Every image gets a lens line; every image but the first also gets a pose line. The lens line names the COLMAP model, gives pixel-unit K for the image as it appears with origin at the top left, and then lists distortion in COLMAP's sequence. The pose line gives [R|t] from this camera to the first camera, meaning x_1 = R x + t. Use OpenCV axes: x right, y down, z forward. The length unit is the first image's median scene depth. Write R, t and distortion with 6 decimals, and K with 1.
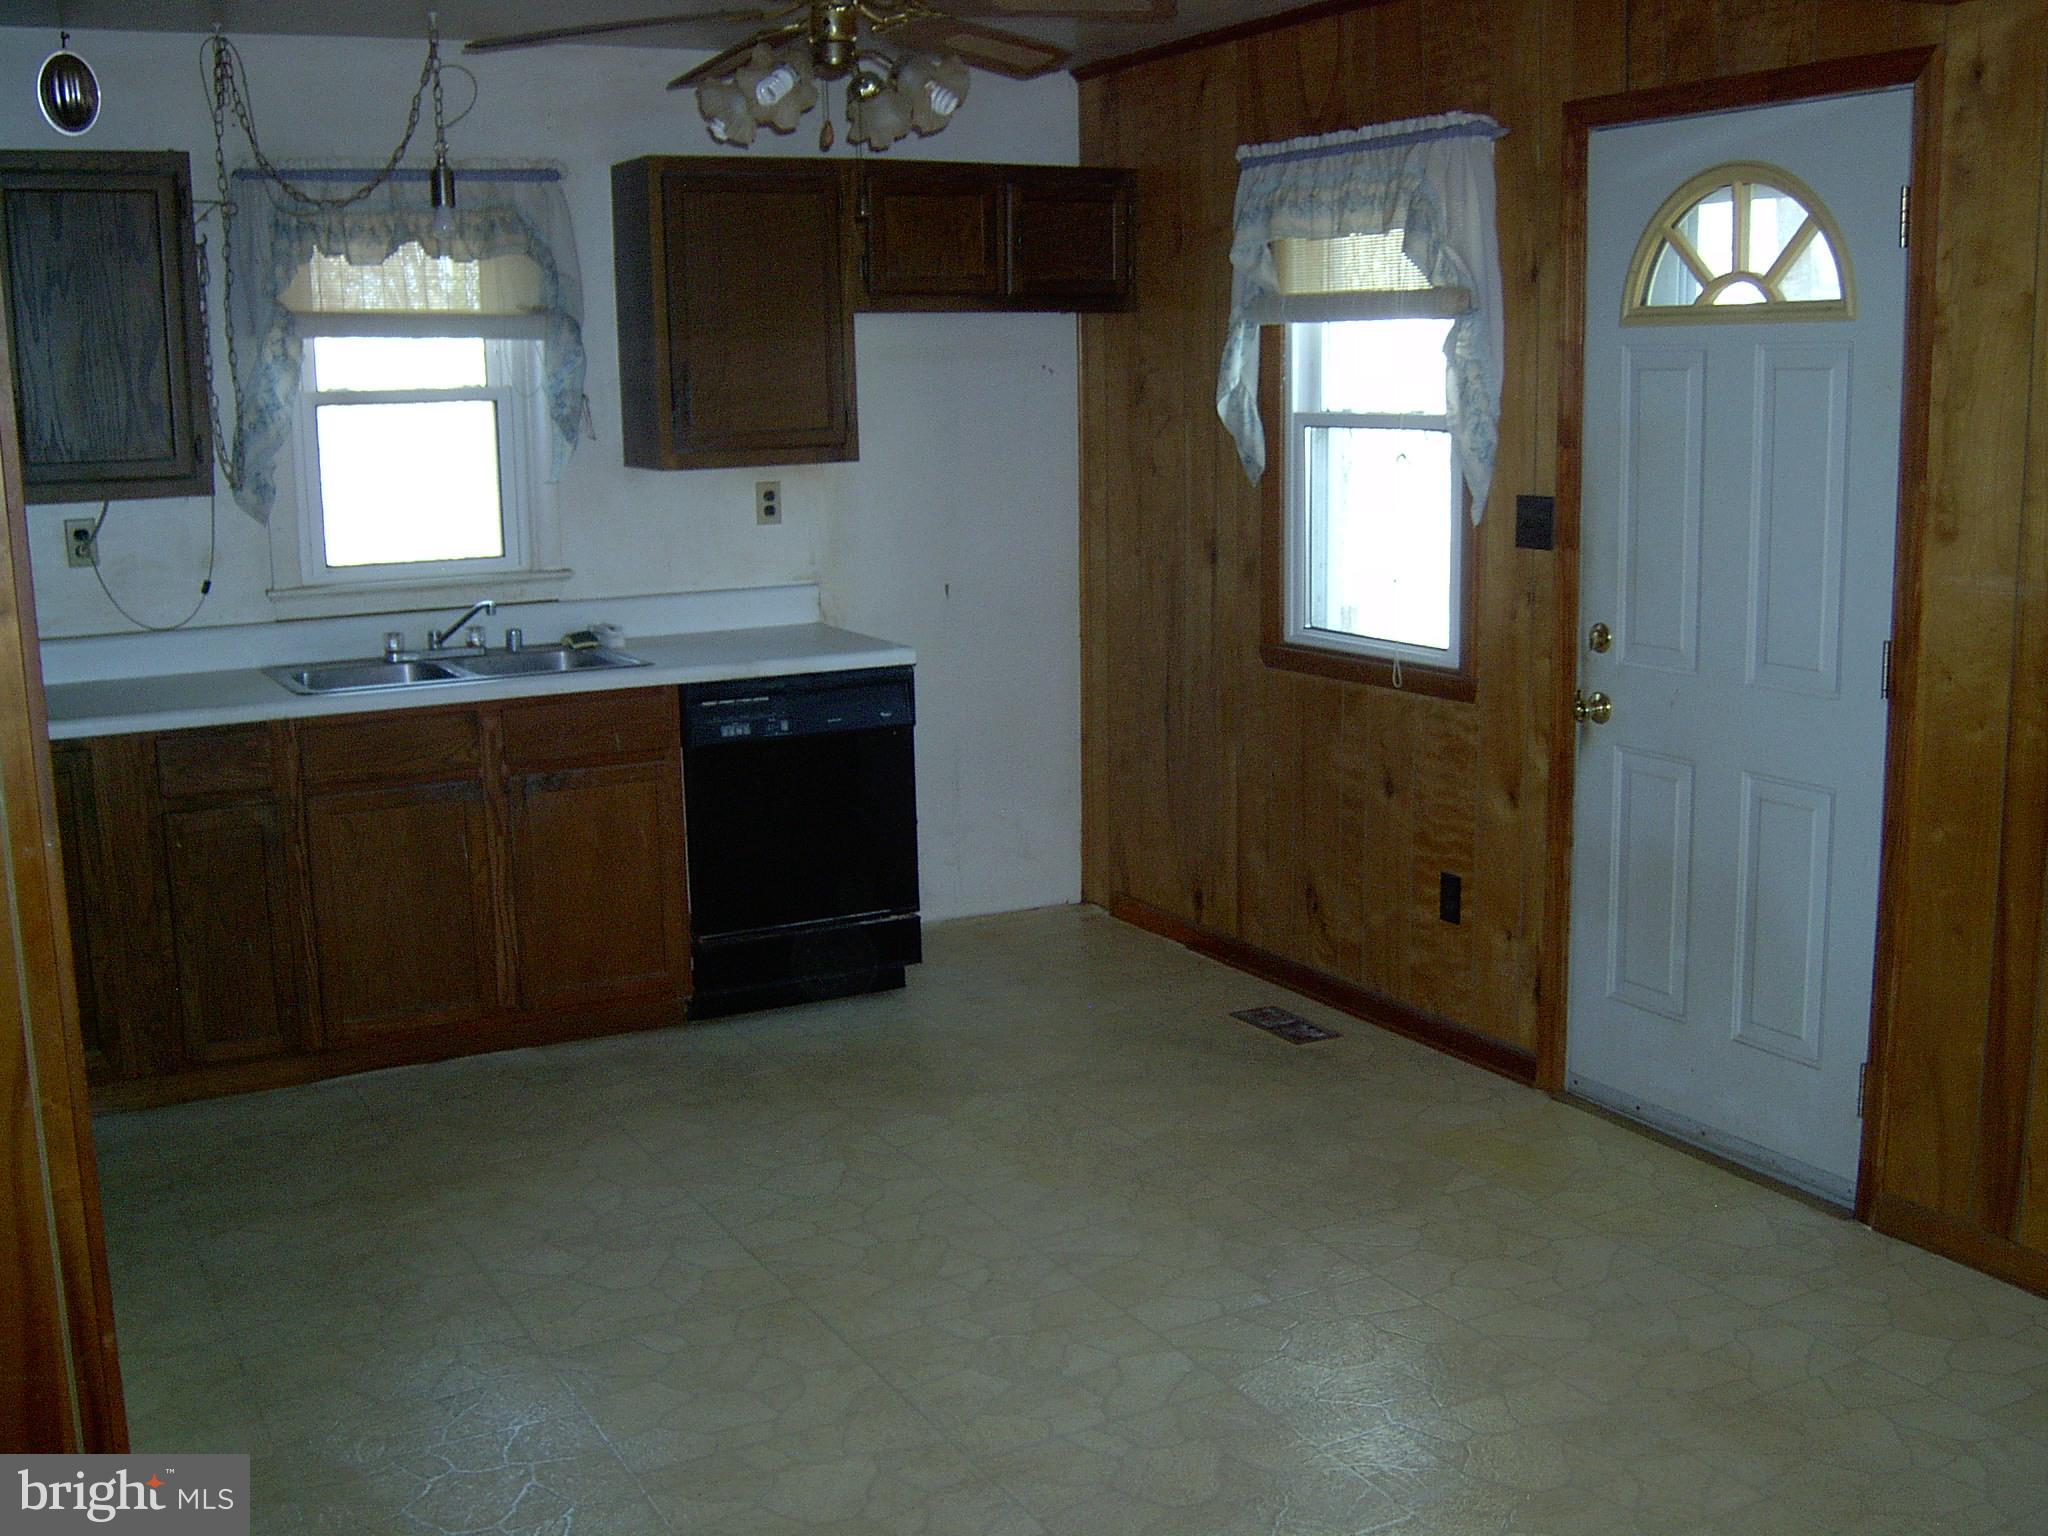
lens RADIAL K [[2210.8, 0, 1024.0], [0, 2210.8, 768.0], [0, 0, 1]] dist [-0.076592, -0.007714]
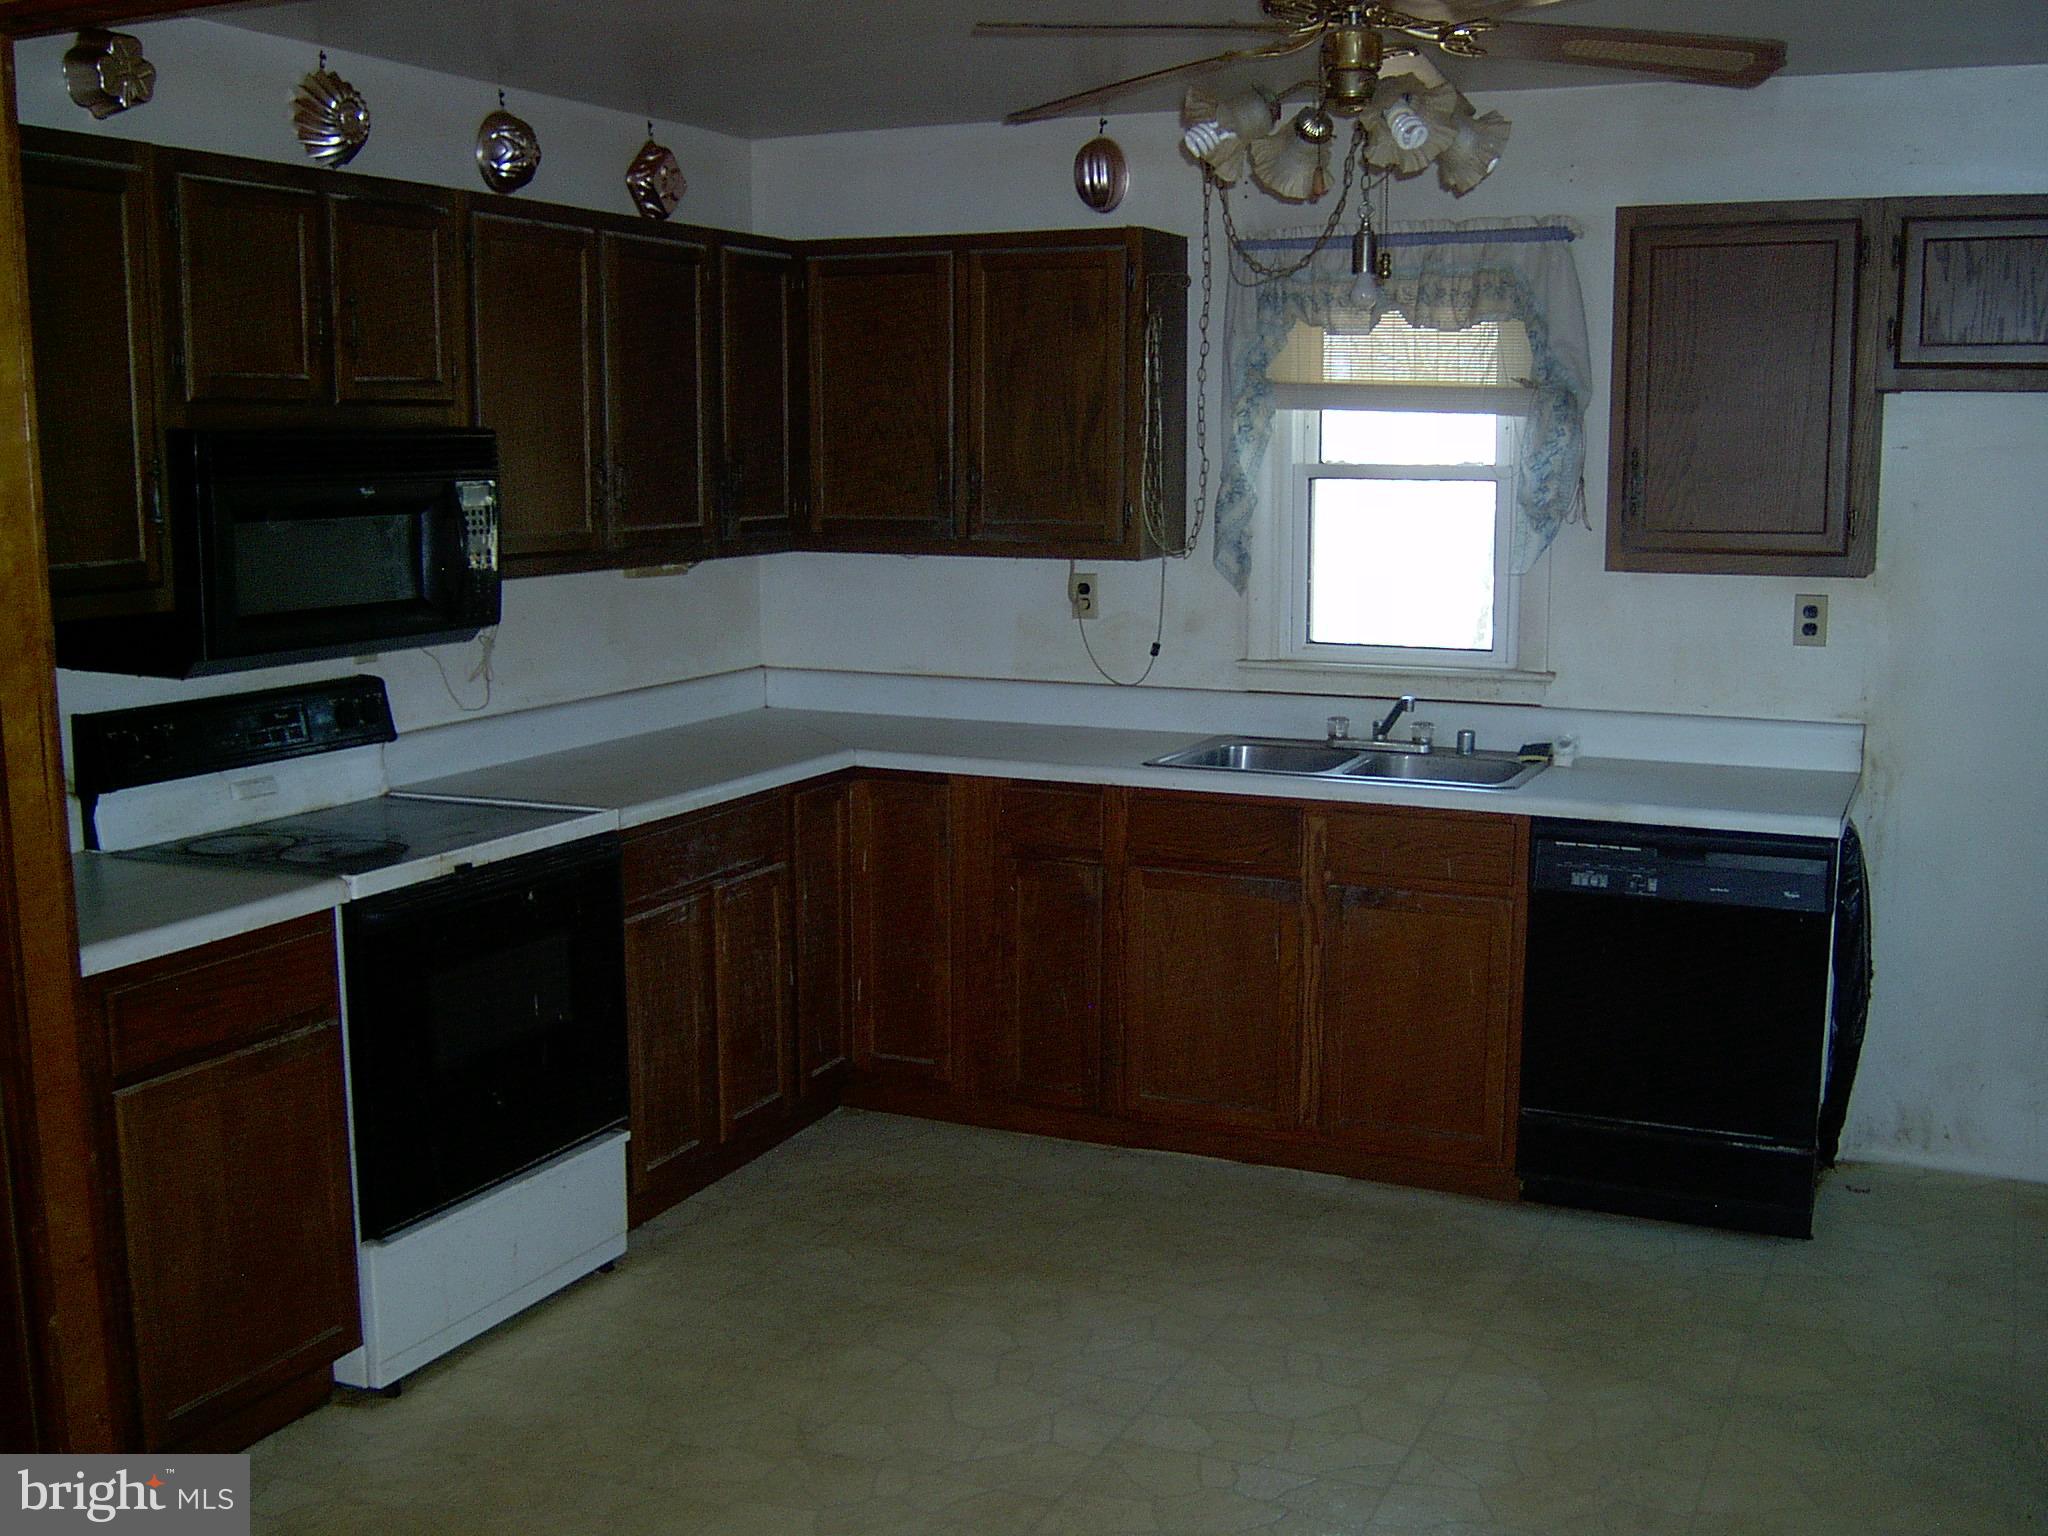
lens RADIAL K [[2201.2, 0, 1024.0], [0, 2201.2, 768.0], [0, 0, 1]] dist [-0.108594, 0.031926]
pose [[0.603734, 0.136915, -0.785341, 0.387881], [-0.156996, 0.986268, 0.051253, -0.067739], [0.781574, 0.092352, 0.616939, 0.306443]]
